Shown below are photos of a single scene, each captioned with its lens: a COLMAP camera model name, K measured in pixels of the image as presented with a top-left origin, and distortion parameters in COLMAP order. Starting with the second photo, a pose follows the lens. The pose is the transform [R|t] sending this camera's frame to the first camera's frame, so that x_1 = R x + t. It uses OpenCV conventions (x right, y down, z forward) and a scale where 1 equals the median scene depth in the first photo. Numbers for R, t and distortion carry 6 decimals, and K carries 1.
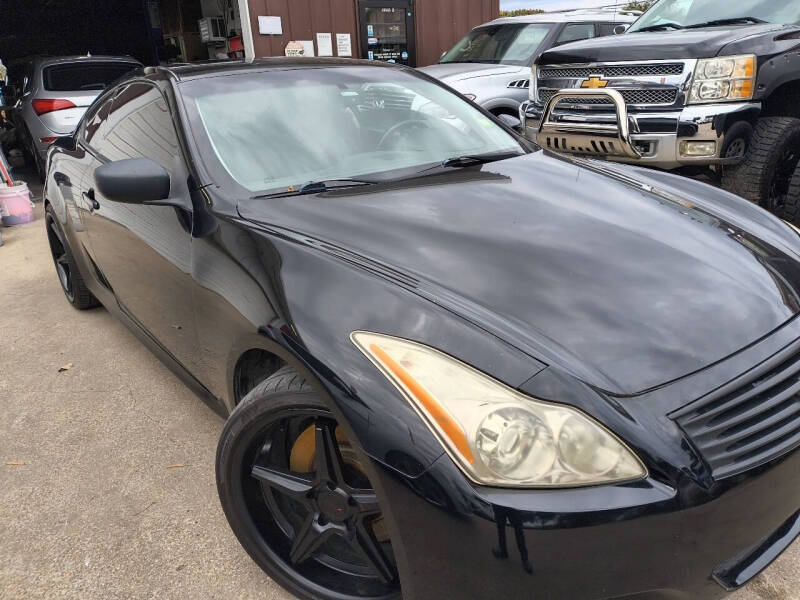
lens RADIAL K [[583.5, 0, 407.0], [0, 583.5, 297.7], [0, 0, 1]] dist [0.026260, -0.033119]
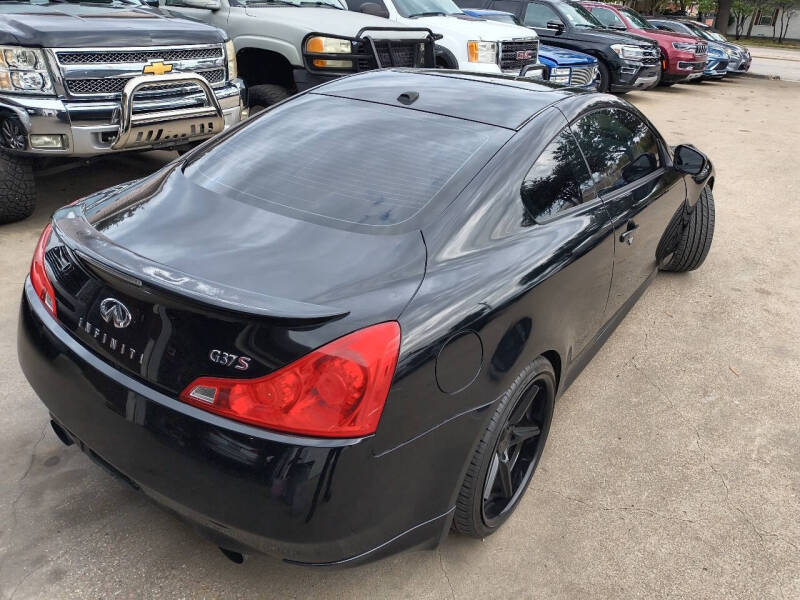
lens RADIAL K [[583.5, 0, 407.0], [0, 583.5, 297.7], [0, 0, 1]] dist [0.026260, -0.033119]
pose [[-0.265835, -0.414684, 0.870269, -0.819671], [0.314398, 0.816098, 0.484909, -0.412257], [-0.911310, 0.402517, -0.086572, 0.895340]]
